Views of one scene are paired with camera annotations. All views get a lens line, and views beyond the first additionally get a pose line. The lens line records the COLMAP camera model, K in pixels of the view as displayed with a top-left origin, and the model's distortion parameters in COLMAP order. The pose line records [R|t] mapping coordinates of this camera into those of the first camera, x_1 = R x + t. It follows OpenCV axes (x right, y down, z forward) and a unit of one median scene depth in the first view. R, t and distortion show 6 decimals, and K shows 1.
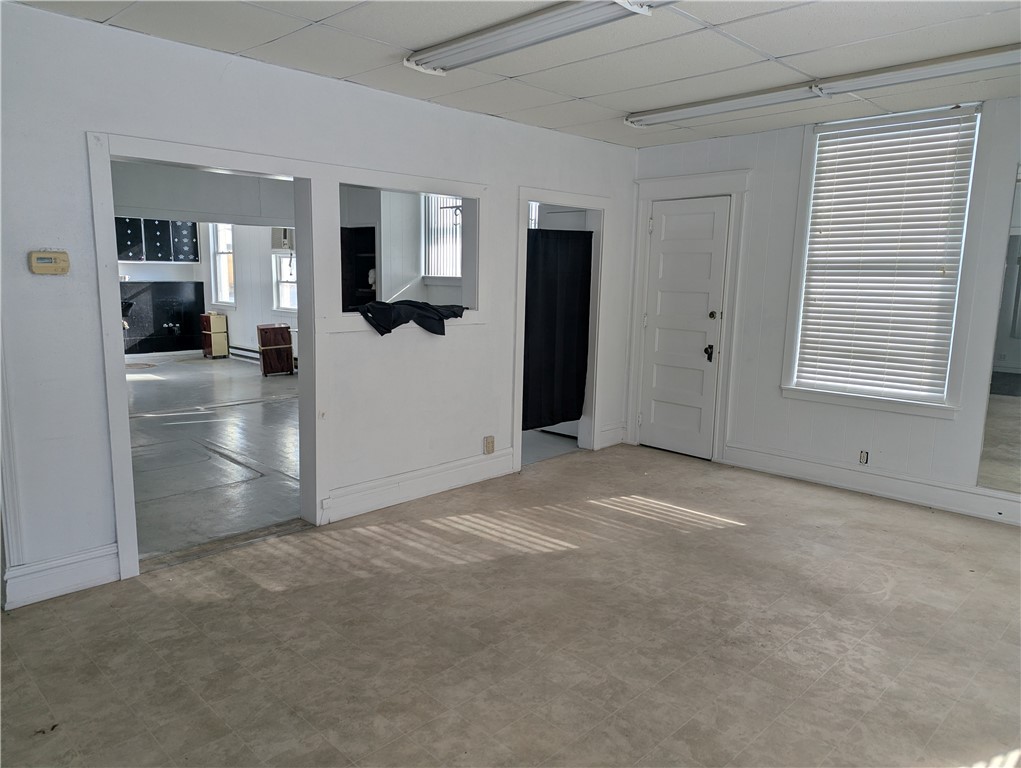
lens RADIAL K [[712.1, 0, 498.1], [0, 712.1, 381.4], [0, 0, 1]] dist [0.102301, -0.101550]
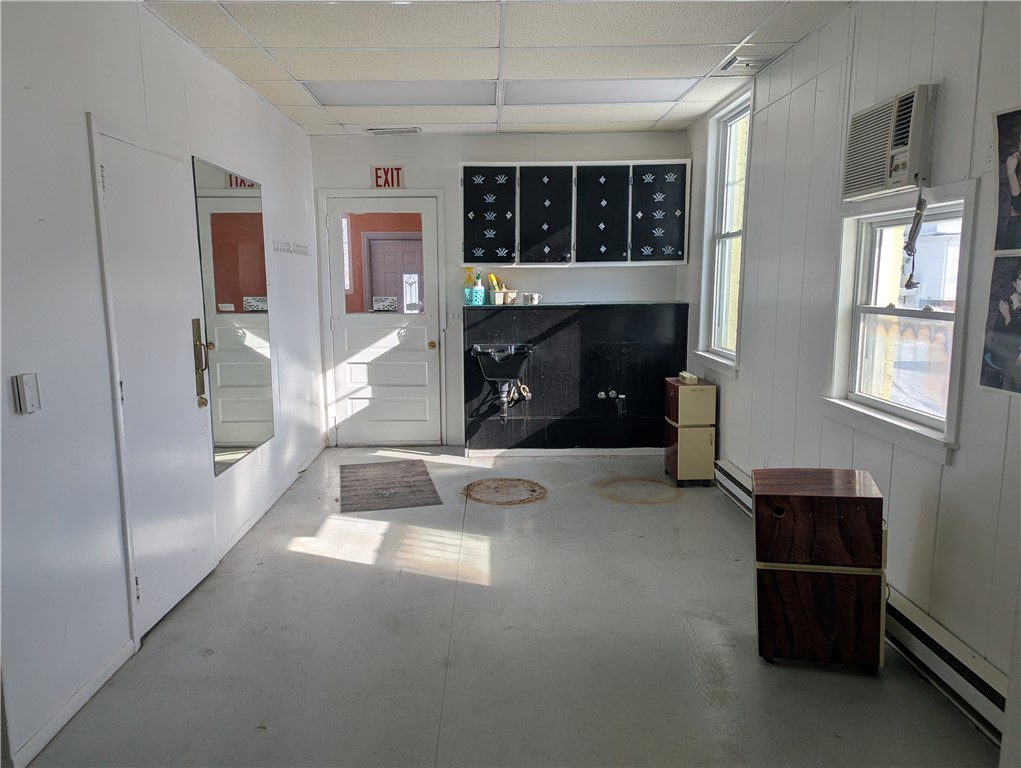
lens RADIAL K [[712.1, 0, 498.1], [0, 712.1, 381.4], [0, 0, 1]] dist [0.102301, -0.101550]
pose [[0.715719, 0.081463, -0.693621, -0.183803], [-0.087313, 0.995819, 0.026860, -0.095037], [0.692909, 0.041337, 0.719839, 0.623555]]
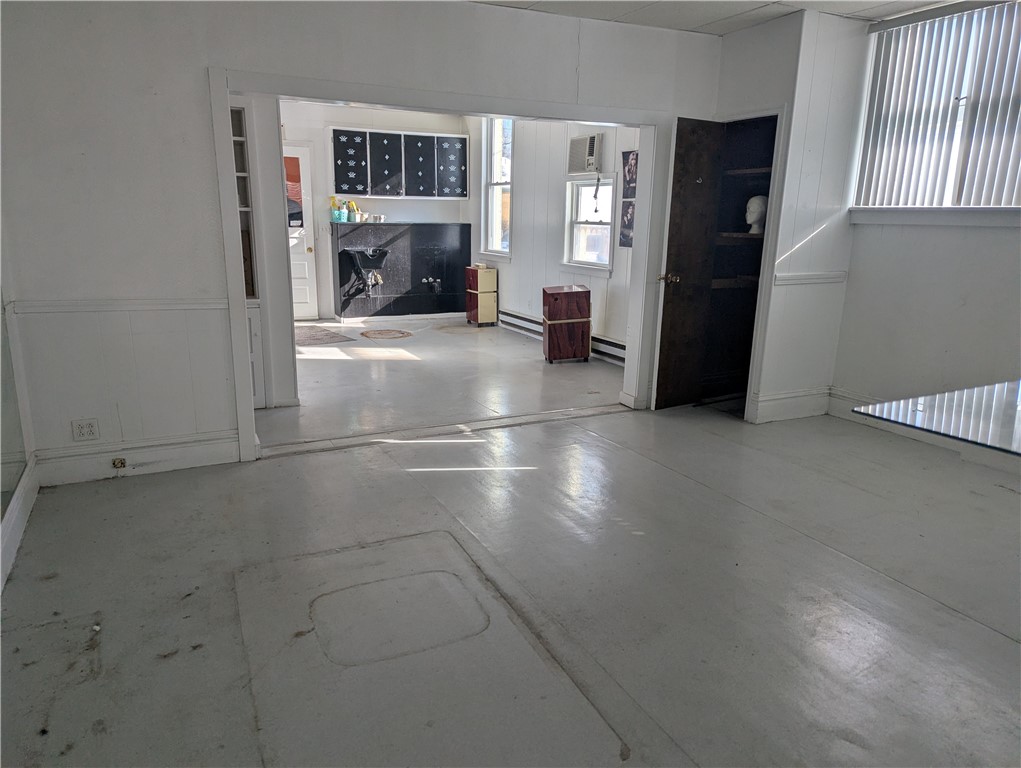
lens RADIAL K [[715.5, 0, 510.5], [0, 715.5, 384.0], [0, 0, 1]] dist [0.058659, -0.000463]
pose [[0.949113, 0.072181, -0.306553, -0.129031], [-0.047668, 0.995091, 0.086723, -0.038434], [0.311308, -0.067697, 0.947895, 0.295182]]
